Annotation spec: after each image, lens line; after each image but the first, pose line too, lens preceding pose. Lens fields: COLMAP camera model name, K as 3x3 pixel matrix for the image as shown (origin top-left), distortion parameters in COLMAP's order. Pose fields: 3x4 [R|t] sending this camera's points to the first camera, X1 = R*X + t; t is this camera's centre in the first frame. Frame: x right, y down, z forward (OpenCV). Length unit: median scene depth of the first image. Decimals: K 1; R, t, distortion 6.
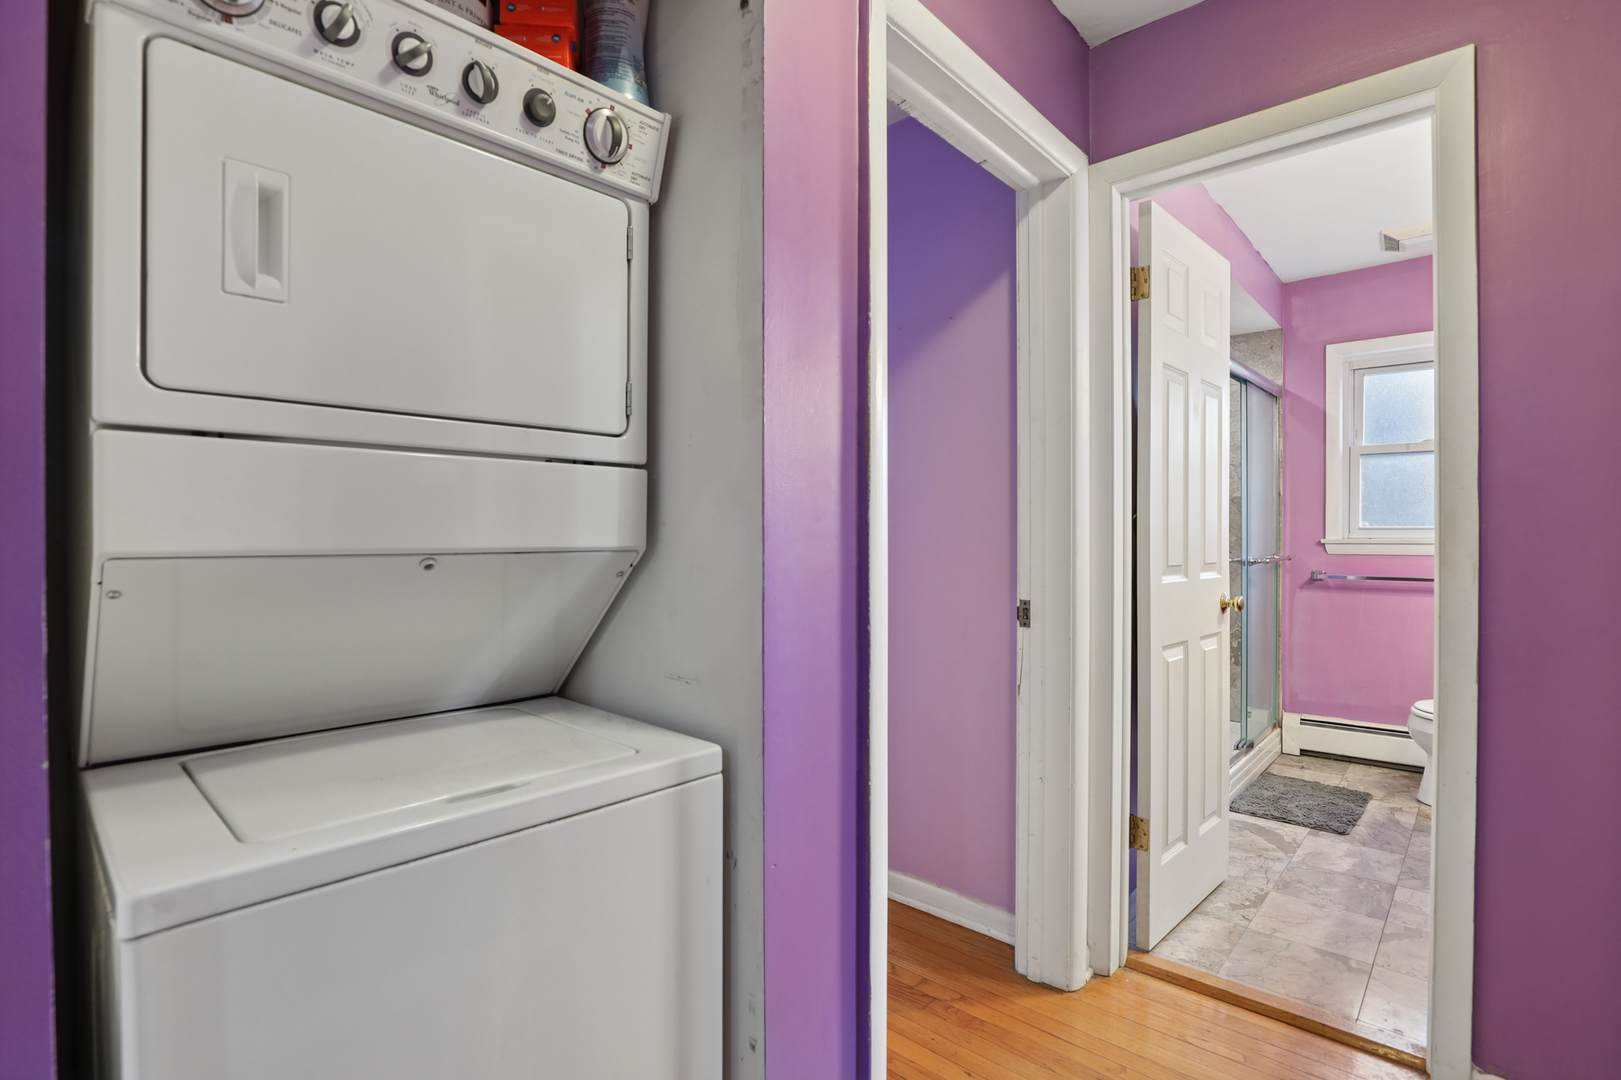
lens RADIAL K [[787.2, 0, 808.0], [0, 787.2, 542.9], [0, 0, 1]] dist [-0.029736, 0.007082]
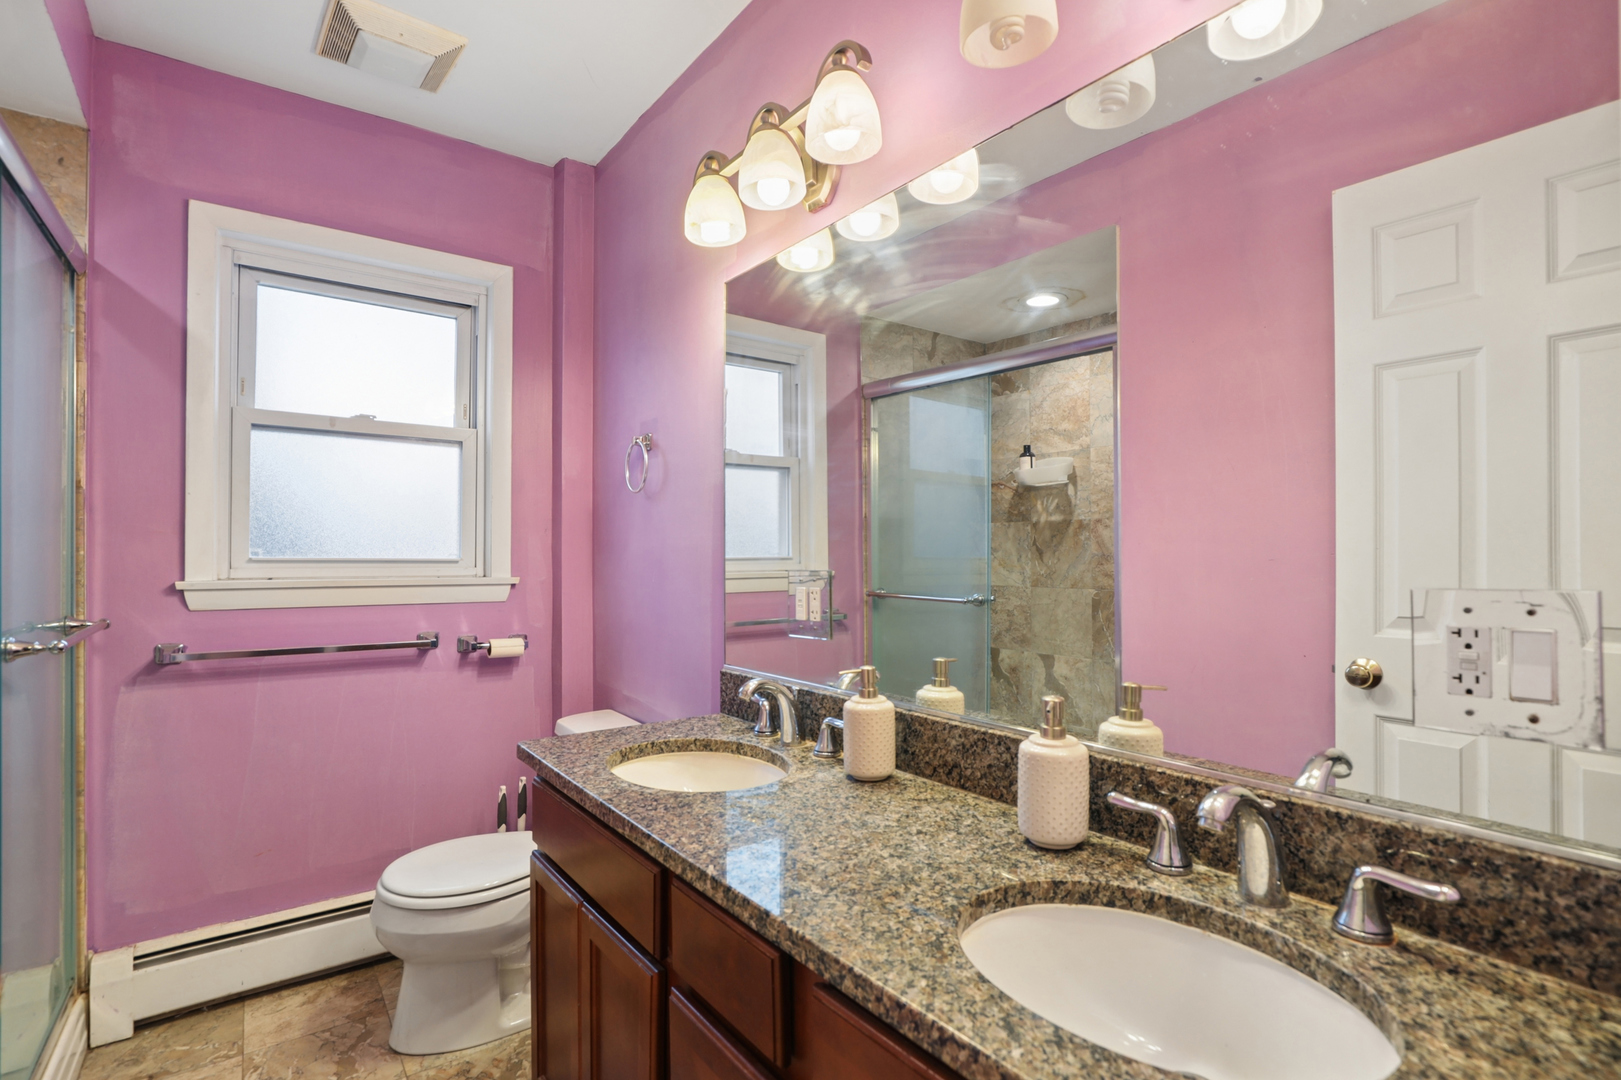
lens RADIAL K [[787.2, 0, 827.2], [0, 787.2, 559.0], [0, 0, 1]] dist [-0.029736, 0.007082]
pose [[0.219789, 0.005694, 0.975531, 0.262164], [0.008014, 0.999939, -0.007642, -0.011868], [-0.975514, 0.009497, 0.219730, 0.473690]]
